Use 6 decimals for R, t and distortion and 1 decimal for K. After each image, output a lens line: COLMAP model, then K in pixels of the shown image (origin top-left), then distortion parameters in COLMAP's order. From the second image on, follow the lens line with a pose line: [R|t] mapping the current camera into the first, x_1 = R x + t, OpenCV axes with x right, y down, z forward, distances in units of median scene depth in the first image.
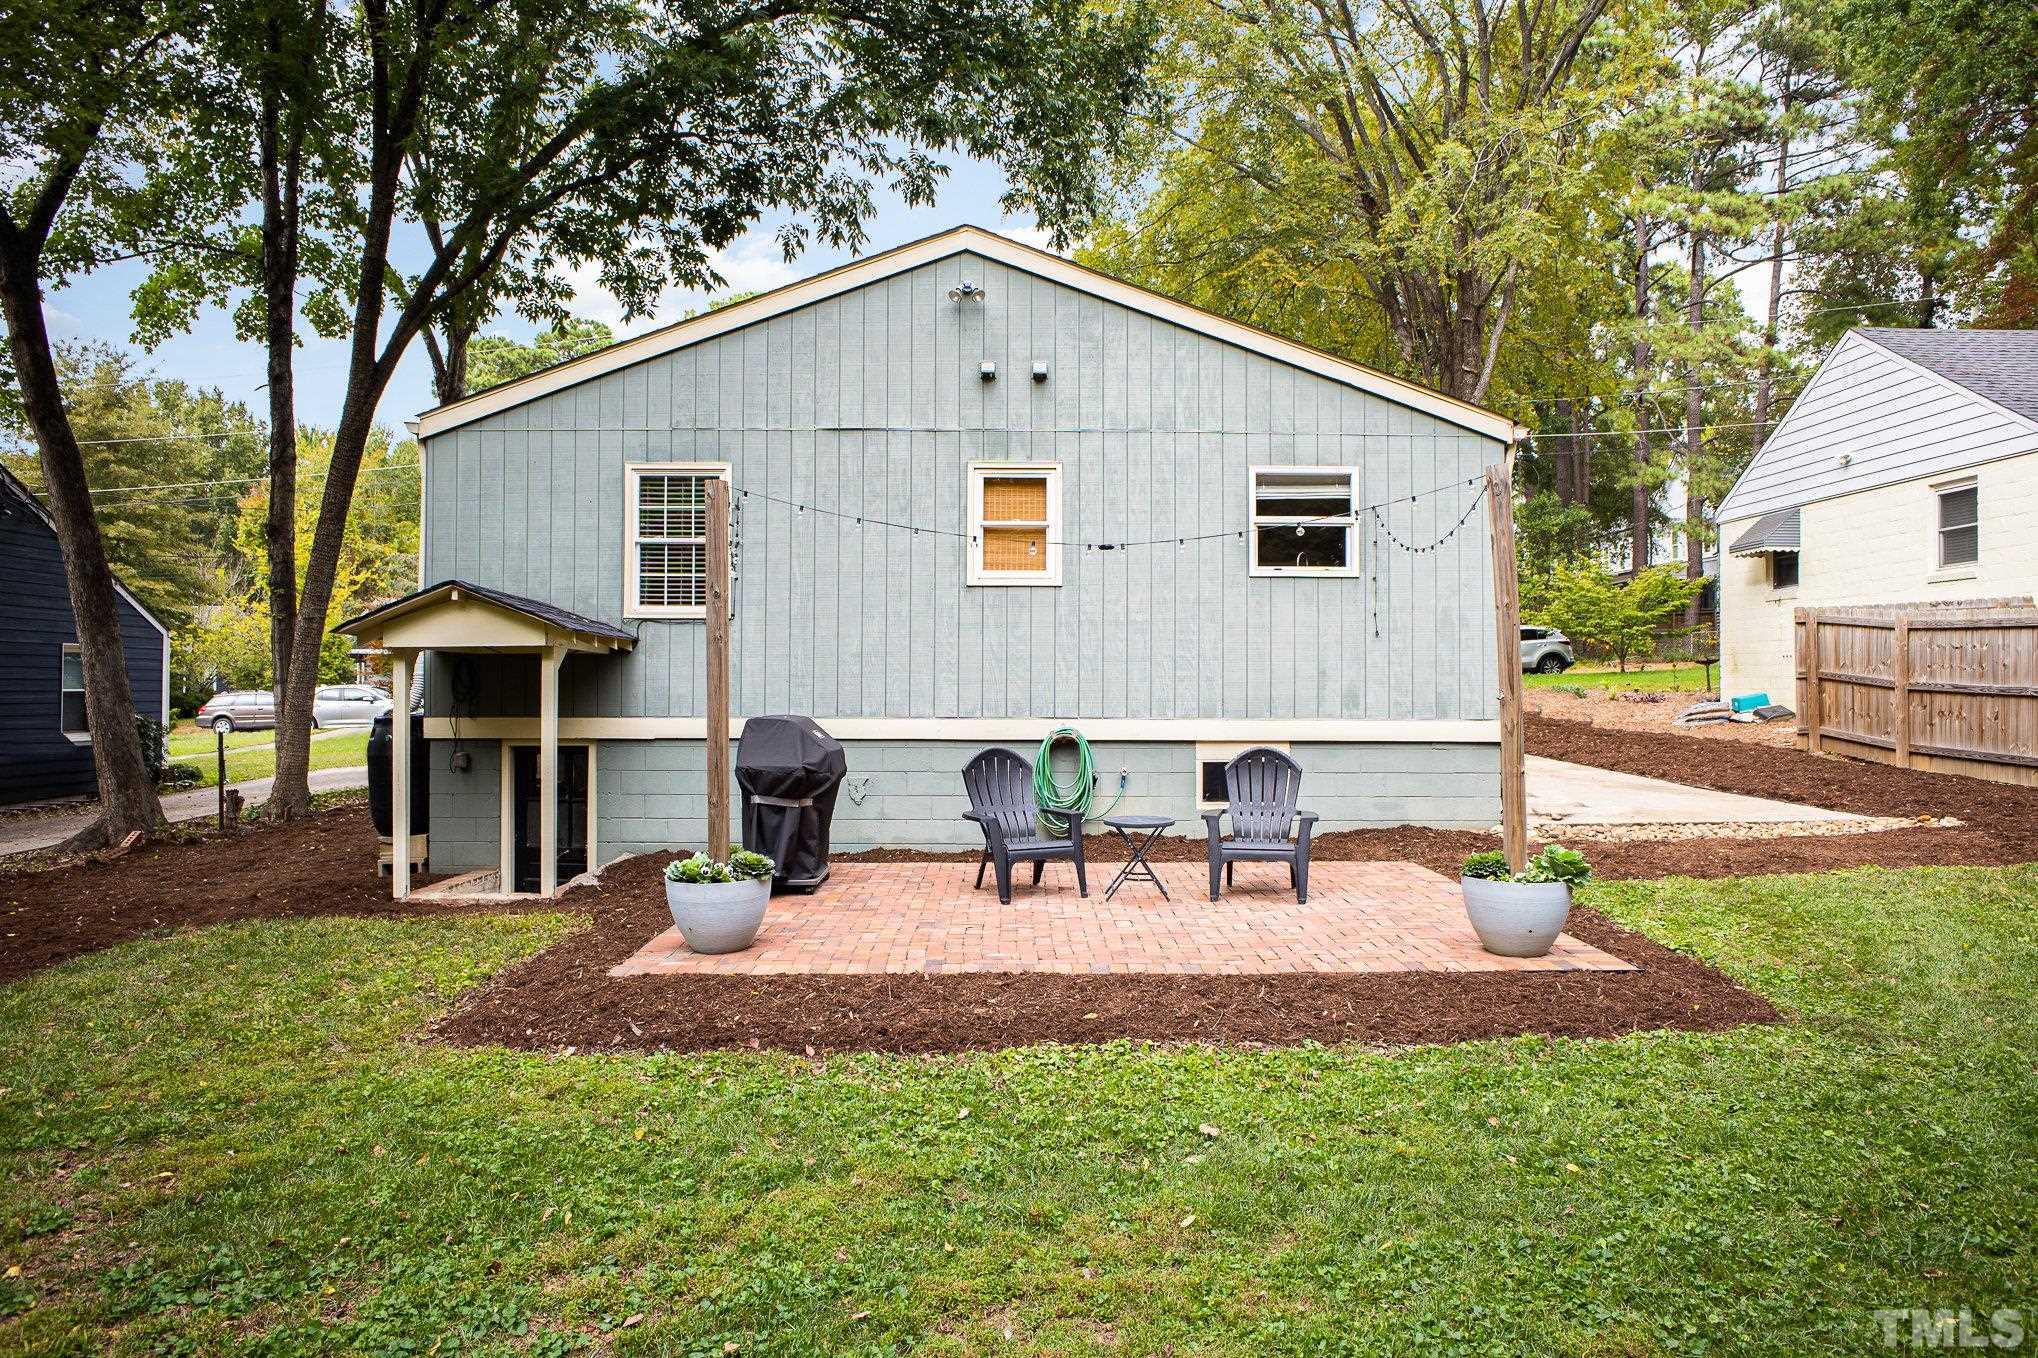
lens RADIAL K [[1332.5, 0, 1019.0], [0, 1332.5, 679.0], [0, 0, 1]] dist [-0.029370, 0.028007]
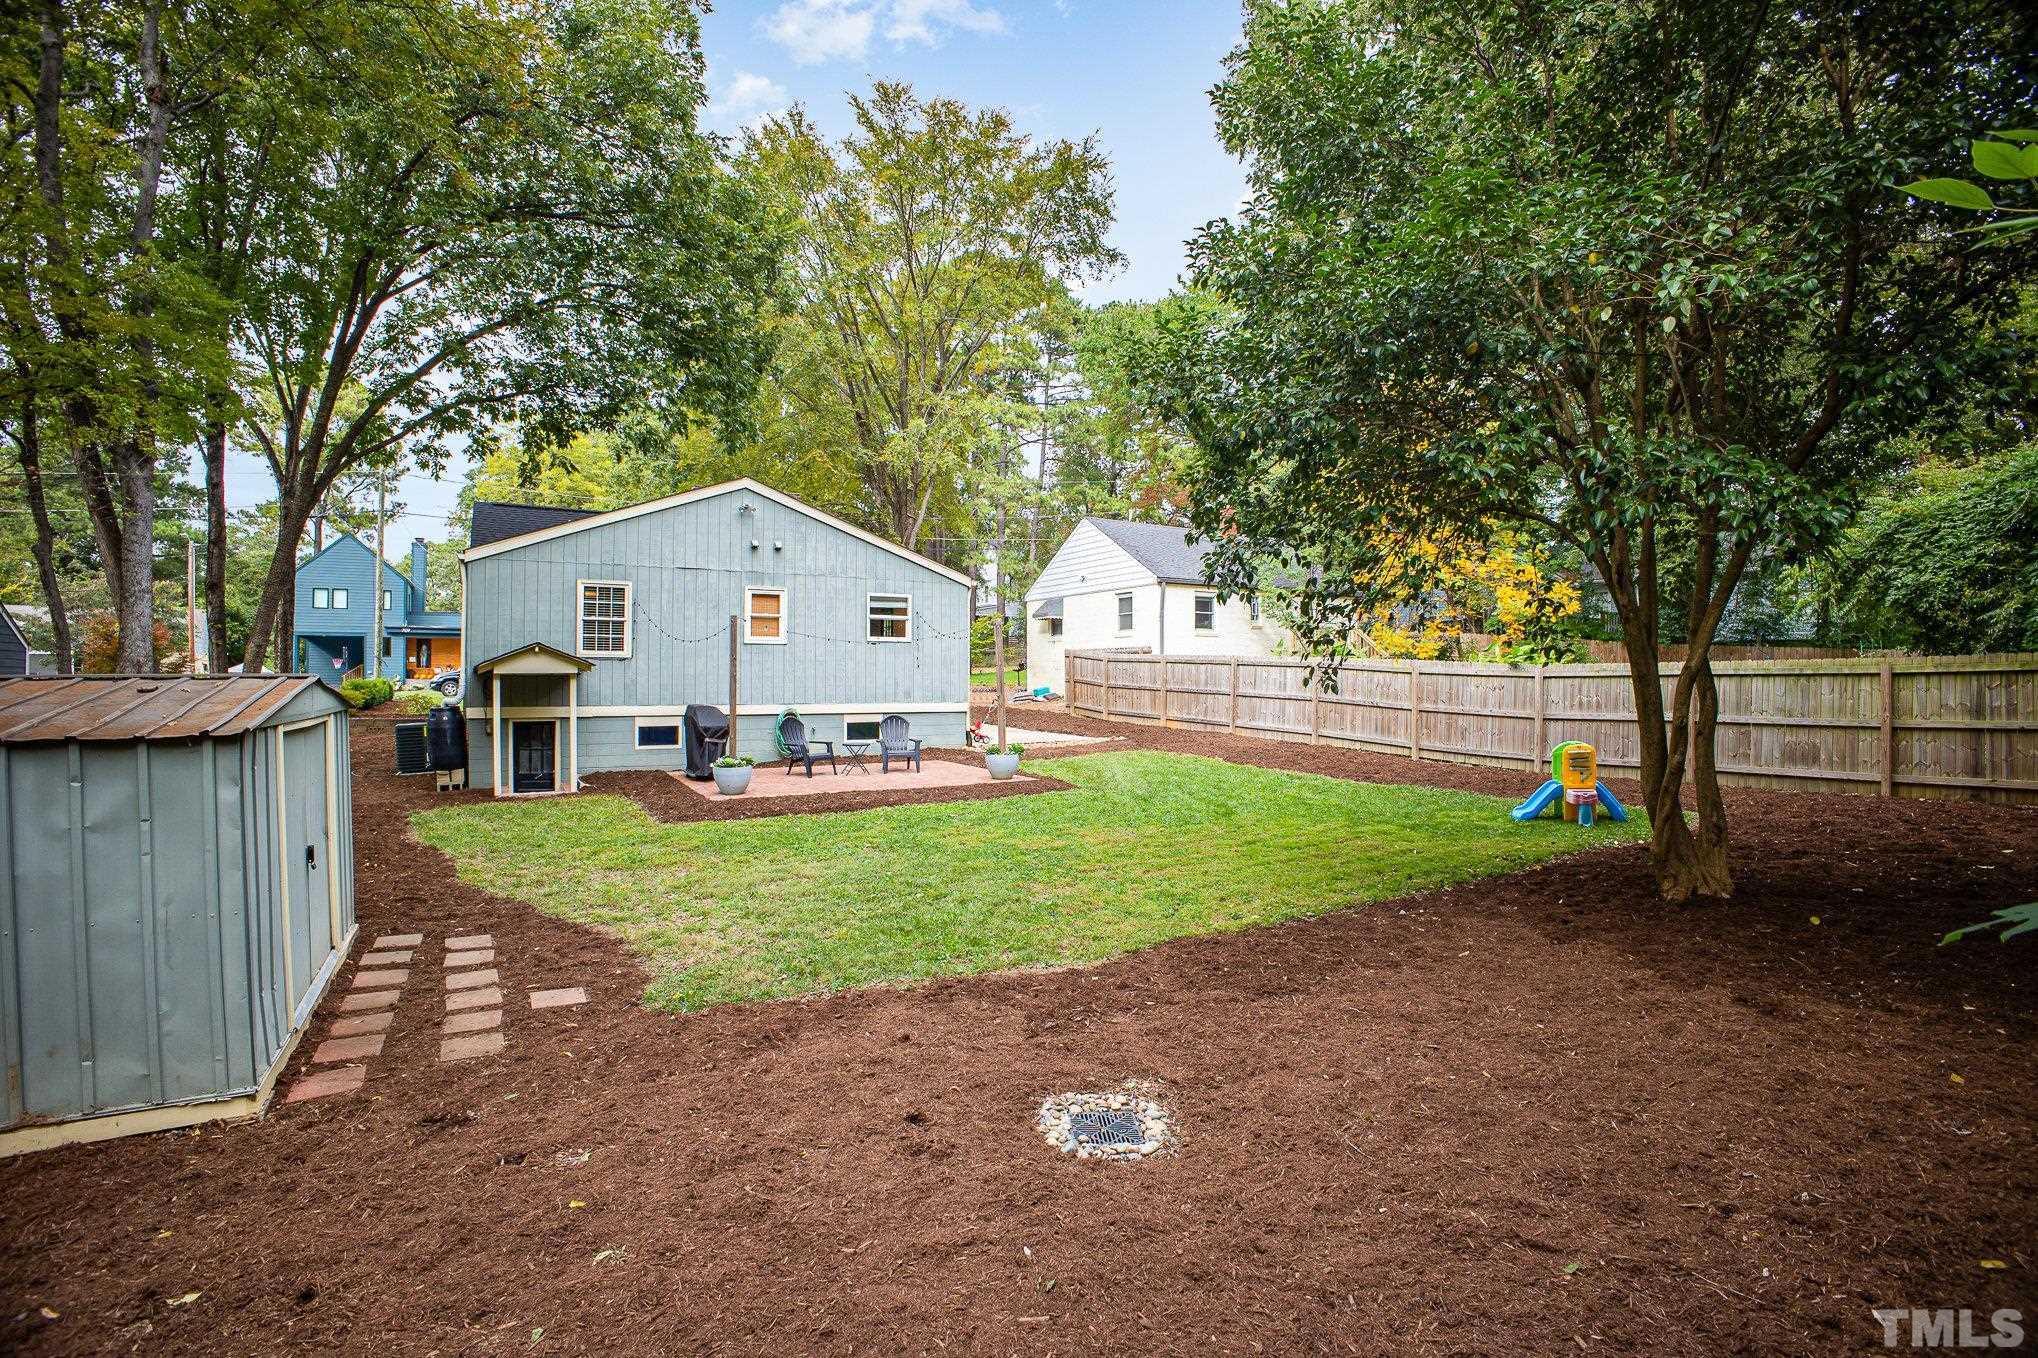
lens RADIAL K [[1038.9, 0, 1019.9], [0, 1038.9, 639.1], [0, 0, 1]] dist [-0.054730, -0.000270]
pose [[0.871842, 0.016041, 0.489524, -0.469686], [-0.001696, 0.999556, -0.029734, -0.027552], [-0.489784, 0.025093, 0.871483, -0.681368]]
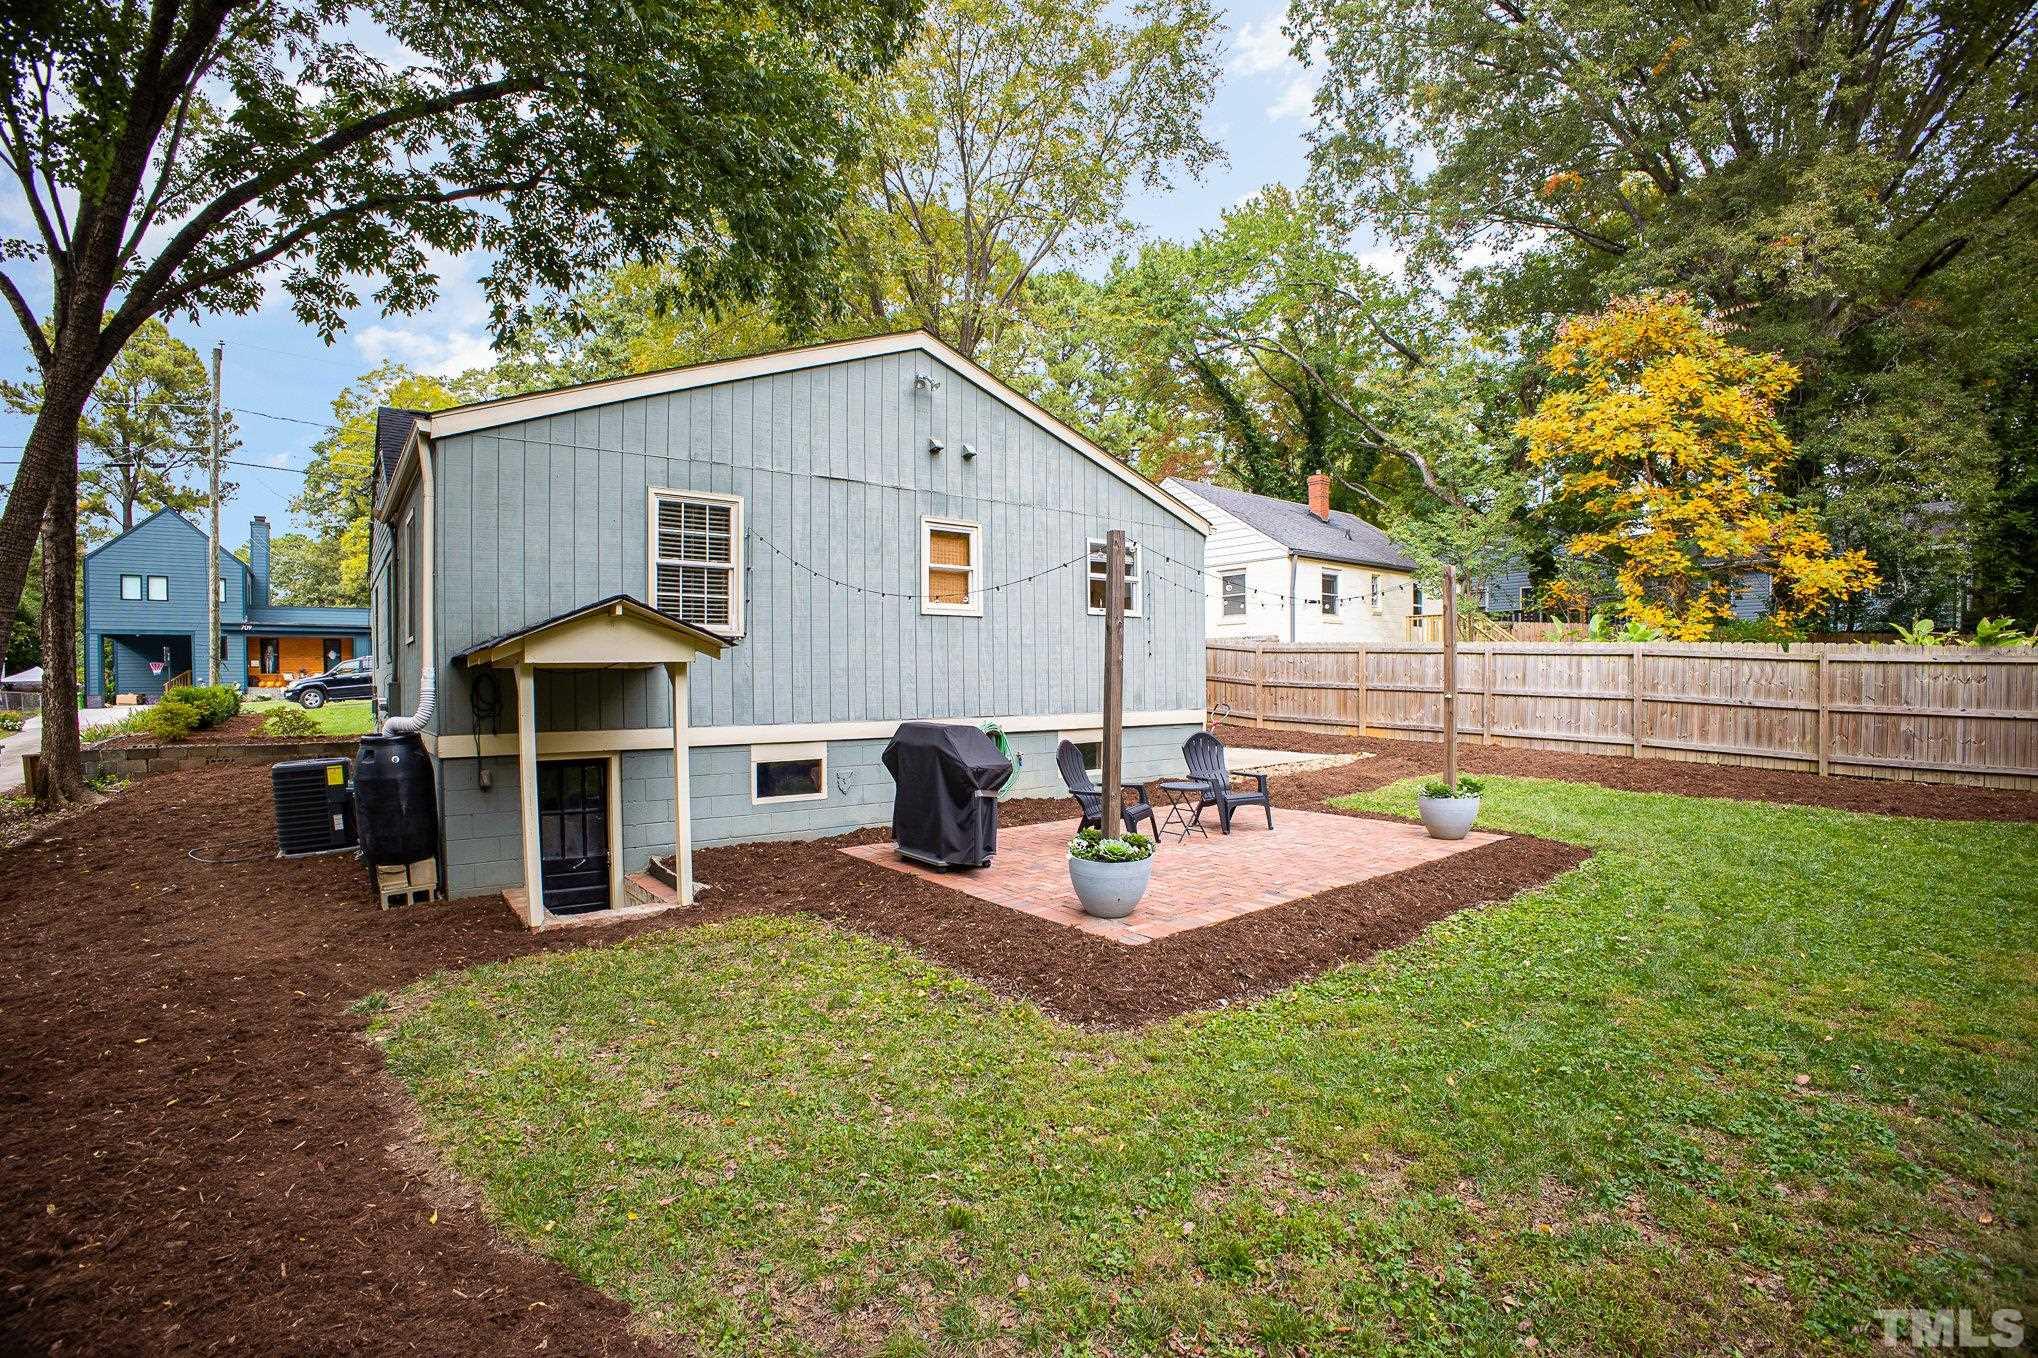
lens RADIAL K [[976.4, 0, 1026.5], [0, 976.4, 684.9], [0, 0, 1]] dist [-0.088643, 0.019330]
pose [[0.778047, -0.011911, 0.628093, -0.539592], [0.005719, 0.999913, 0.011878, -0.013285], [-0.628180, -0.005650, 0.778047, 0.220493]]
